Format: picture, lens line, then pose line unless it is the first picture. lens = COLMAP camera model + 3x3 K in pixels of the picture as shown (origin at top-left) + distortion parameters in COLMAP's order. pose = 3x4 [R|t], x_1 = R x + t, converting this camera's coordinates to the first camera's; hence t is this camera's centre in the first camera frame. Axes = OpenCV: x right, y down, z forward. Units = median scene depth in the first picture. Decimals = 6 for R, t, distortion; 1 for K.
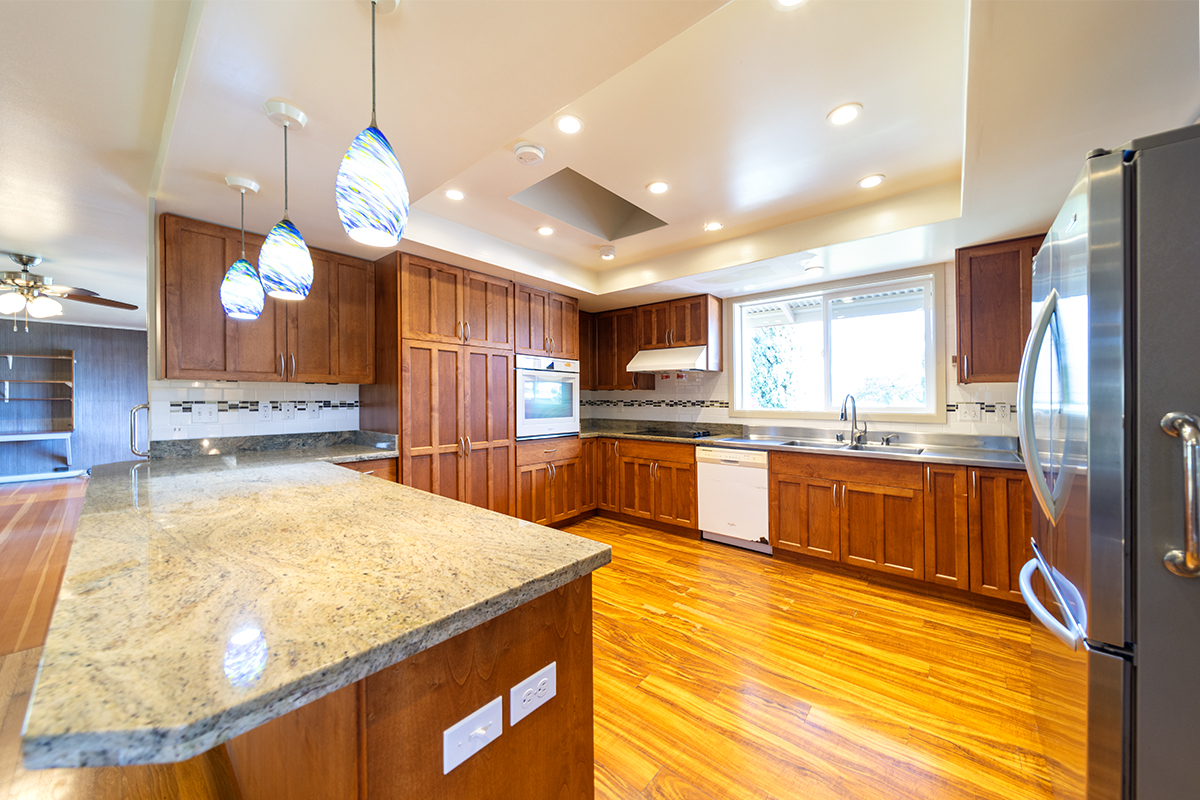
lens RADIAL K [[418.8, 0, 595.0], [0, 418.8, 399.3], [0, 0, 1]] dist [-0.001099, 0.000177]
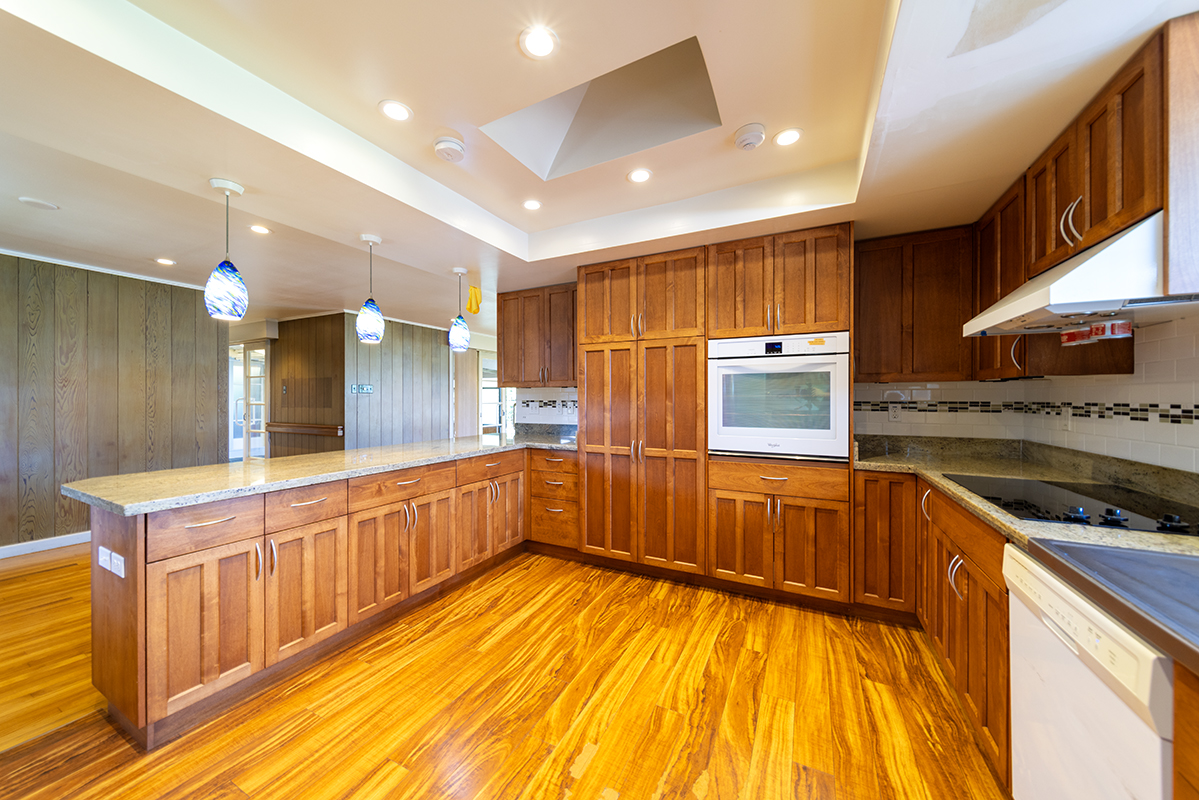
lens RADIAL K [[418.8, 0, 594.1], [0, 418.8, 403.1], [0, 0, 1]] dist [-0.001099, 0.000177]
pose [[0.231803, 0.008339, -0.972727, 0.507823], [-0.000318, 0.999964, 0.008497, 0.000167], [0.972763, -0.001660, 0.231797, 0.632187]]
